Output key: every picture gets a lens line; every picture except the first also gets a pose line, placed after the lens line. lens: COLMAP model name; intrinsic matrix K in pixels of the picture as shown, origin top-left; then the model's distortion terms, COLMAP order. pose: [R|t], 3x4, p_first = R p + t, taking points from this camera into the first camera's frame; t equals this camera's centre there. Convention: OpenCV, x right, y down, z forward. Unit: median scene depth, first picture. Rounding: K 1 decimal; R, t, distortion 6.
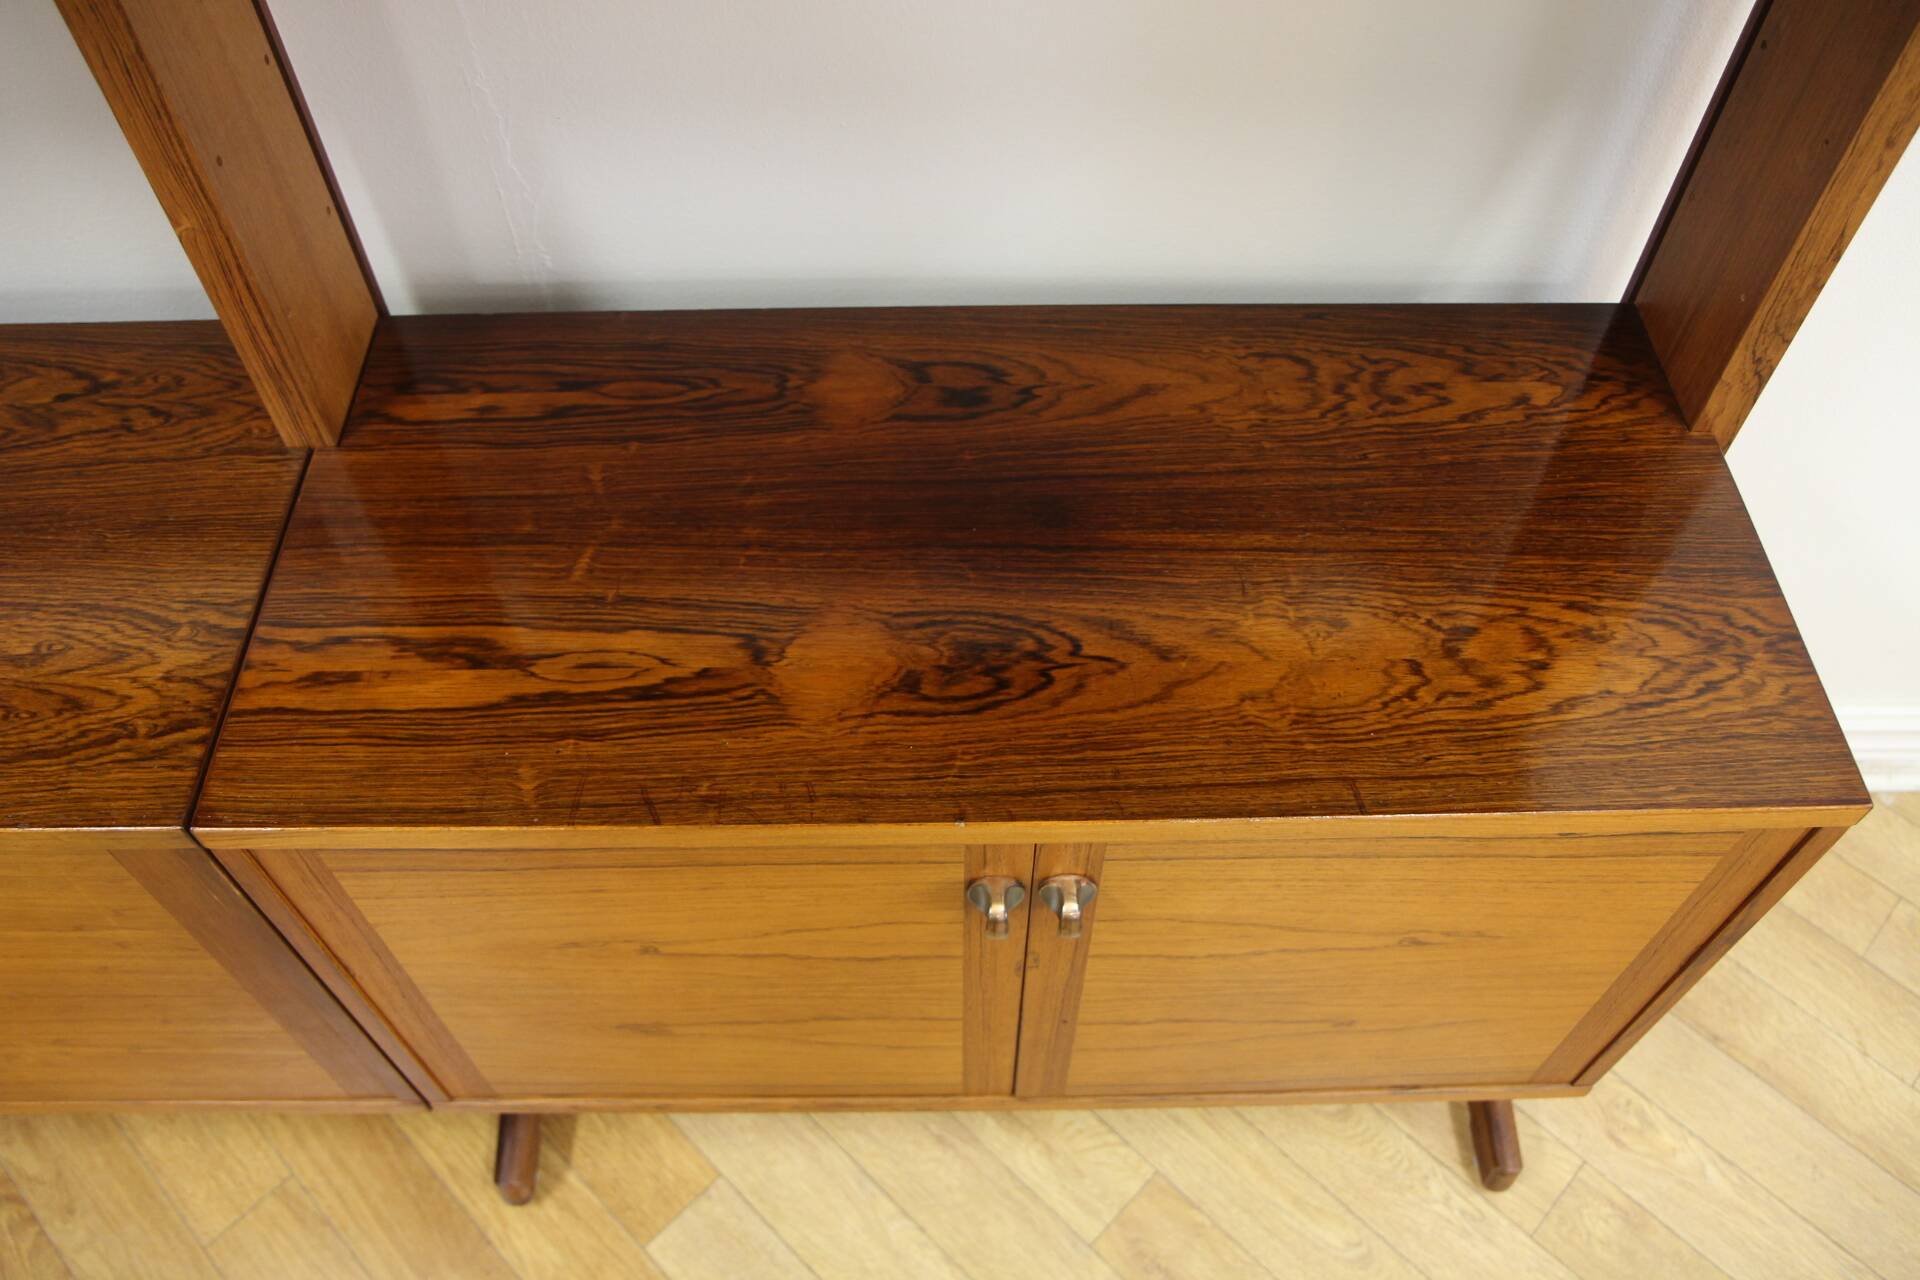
lens RADIAL K [[1489.4, 0, 960.0], [0, 1489.4, 640.0], [0, 0, 1]] dist [-0.104969, 0.098737]
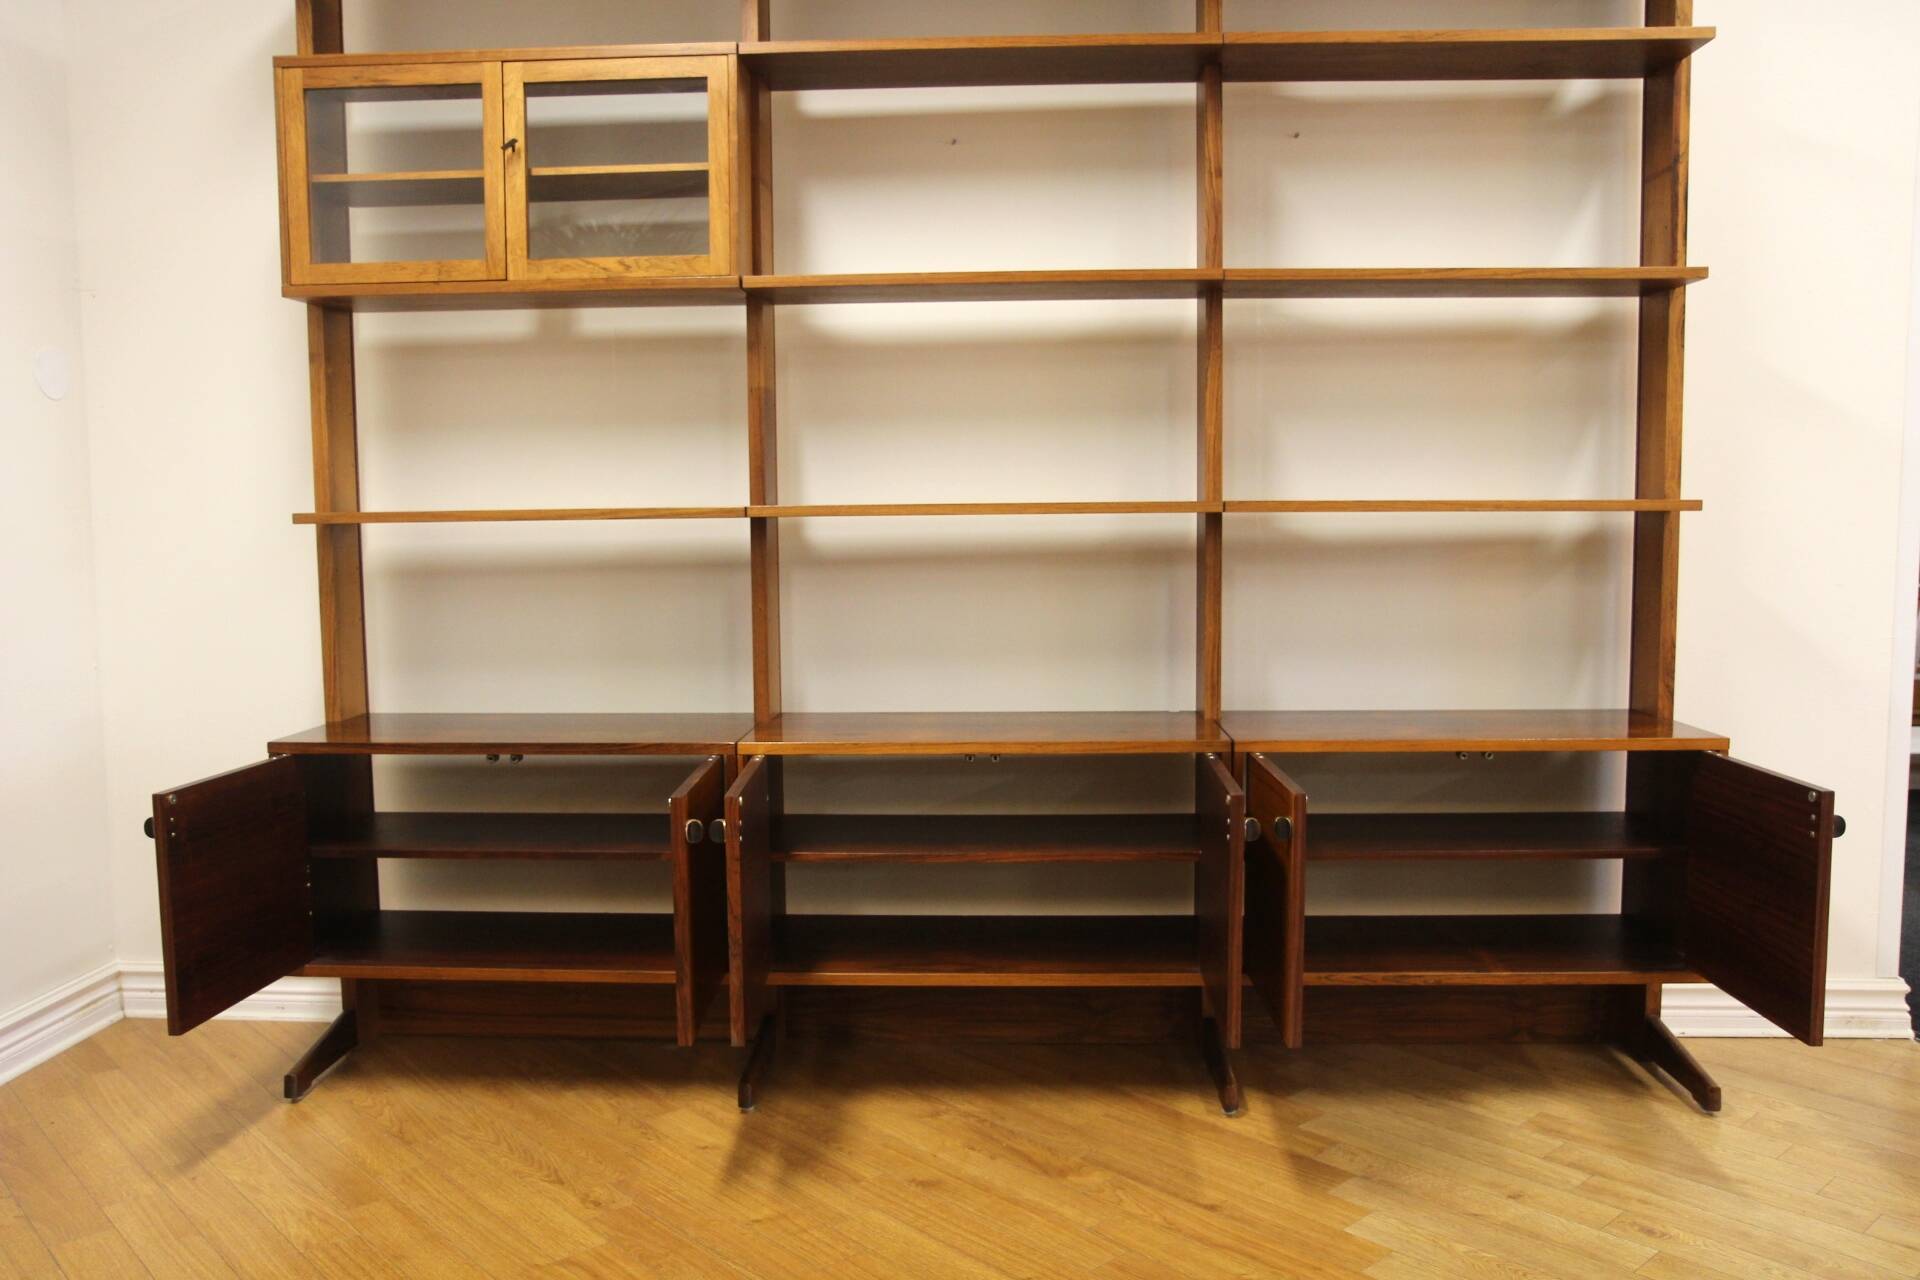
lens RADIAL K [[1489.4, 0, 960.0], [0, 1489.4, 640.0], [0, 0, 1]] dist [-0.104969, 0.098737]
pose [[0.998363, 0.000160, -0.057195, -0.800402], [-0.043178, 0.657915, -0.751853, 2.151851], [0.037509, 0.753092, 0.656845, -1.216048]]
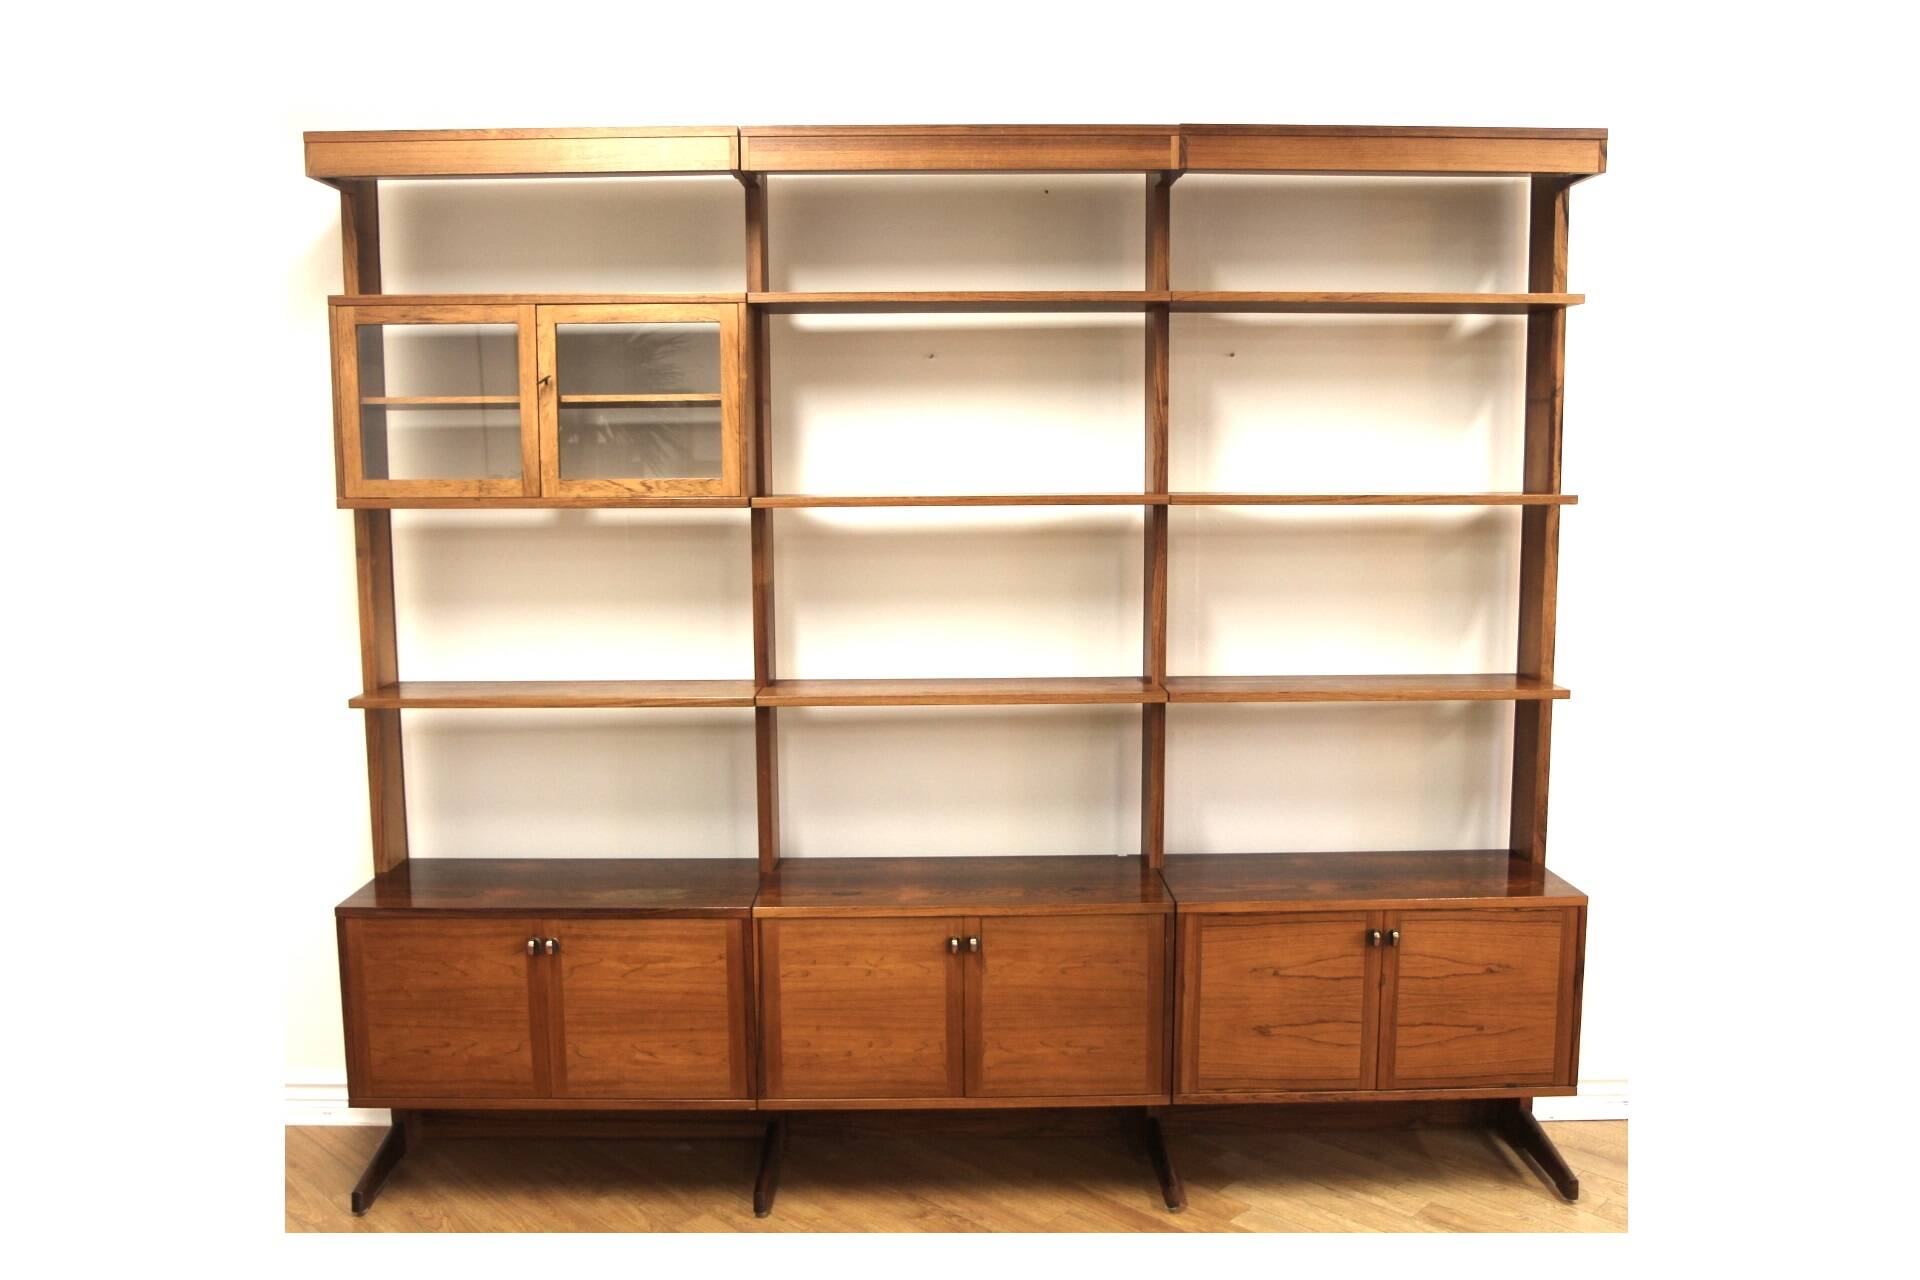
lens RADIAL K [[1489.4, 0, 960.0], [0, 1489.4, 640.0], [0, 0, 1]] dist [-0.104969, 0.098737]
pose [[0.999996, -0.001794, -0.002324, -0.921571], [-0.000492, 0.677858, -0.735193, 2.182607], [0.002894, 0.735191, 0.677854, -1.901447]]
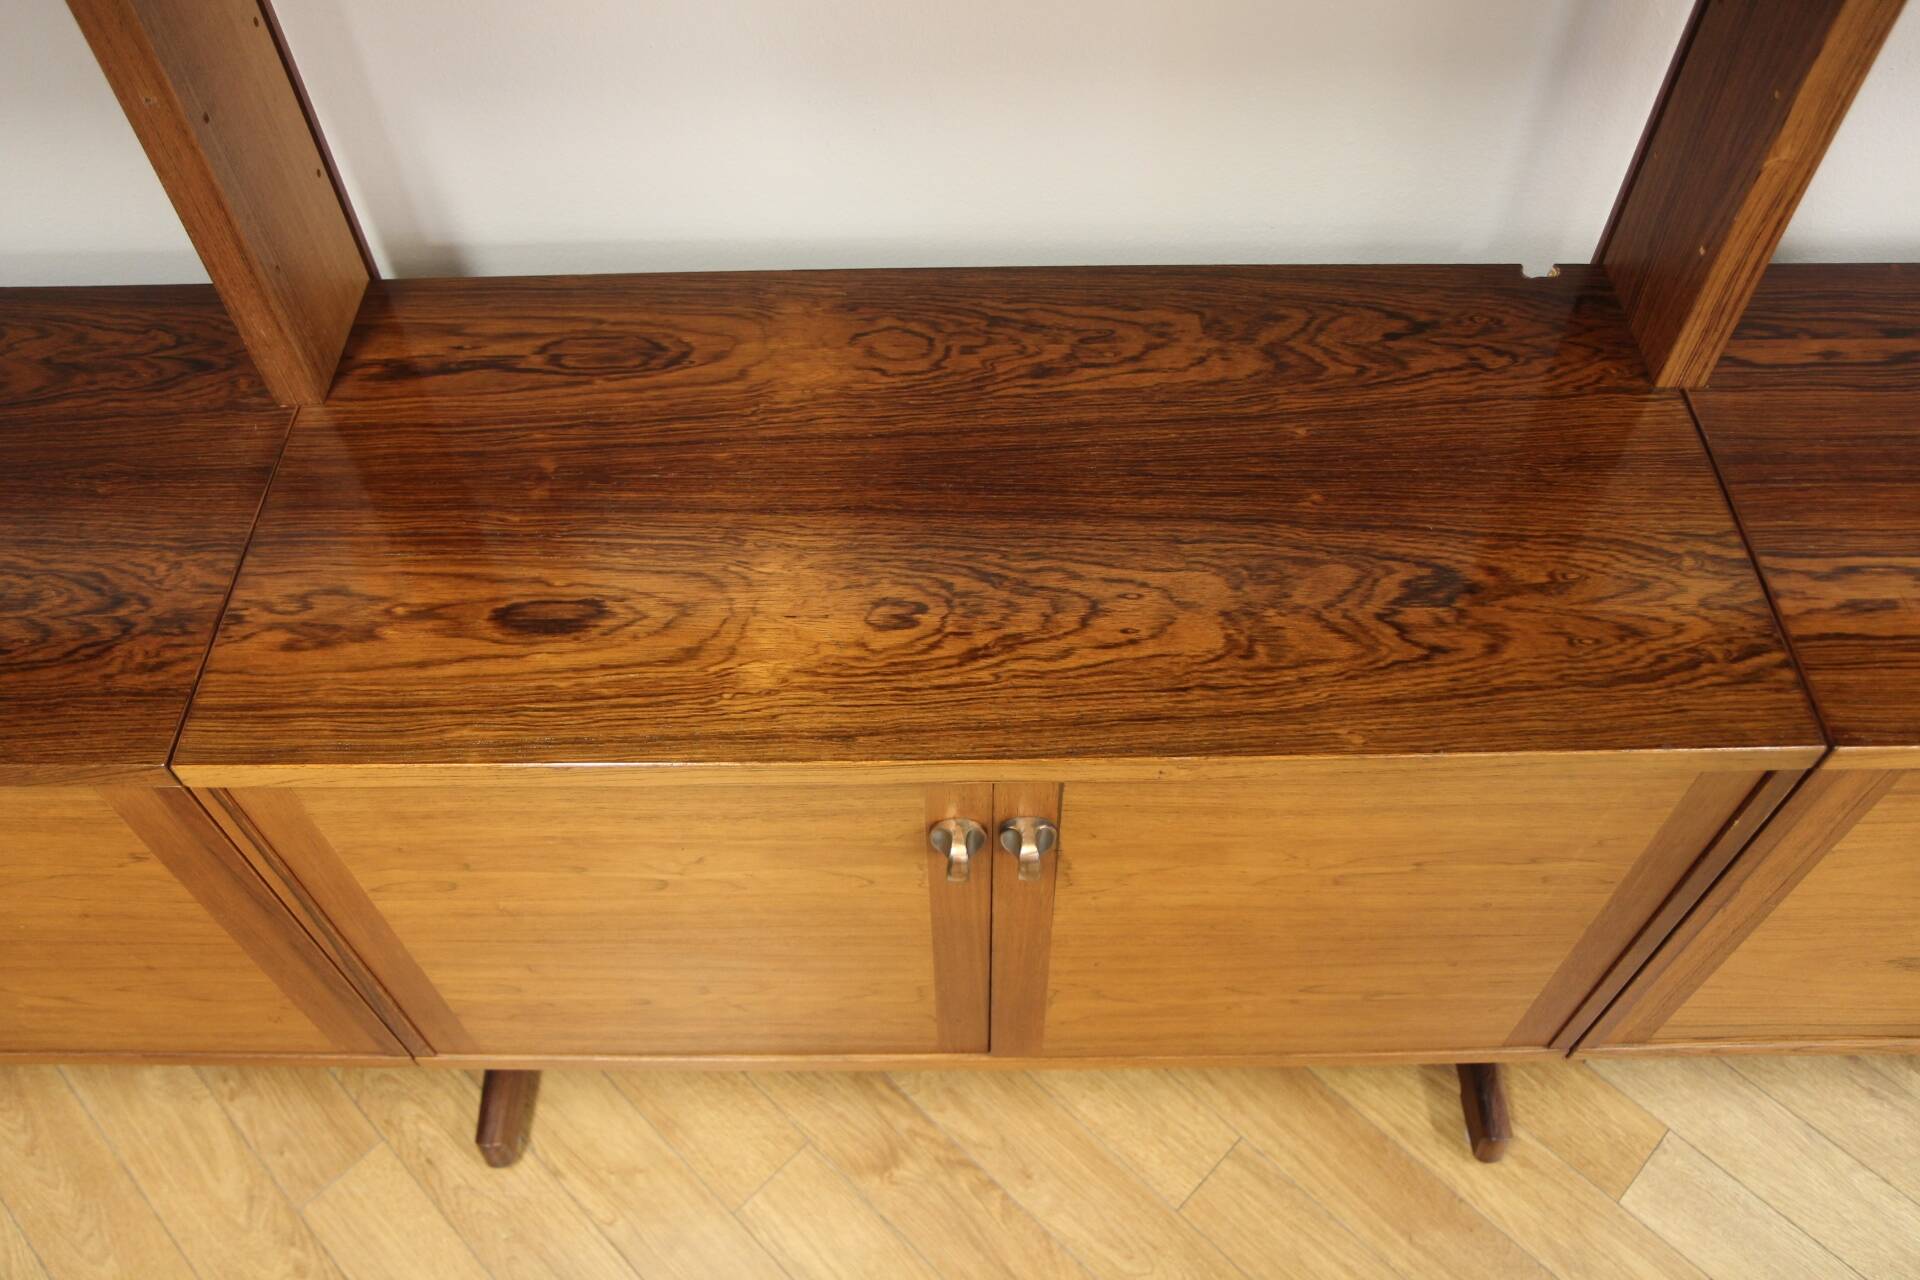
lens RADIAL K [[1489.4, 0, 960.0], [0, 1489.4, 640.0], [0, 0, 1]] dist [-0.104969, 0.098737]
pose [[0.999934, 0.000527, -0.011462, -0.932162], [-0.000627, 0.999962, -0.008740, 0.052517], [0.011457, 0.008747, 0.999896, -0.015177]]
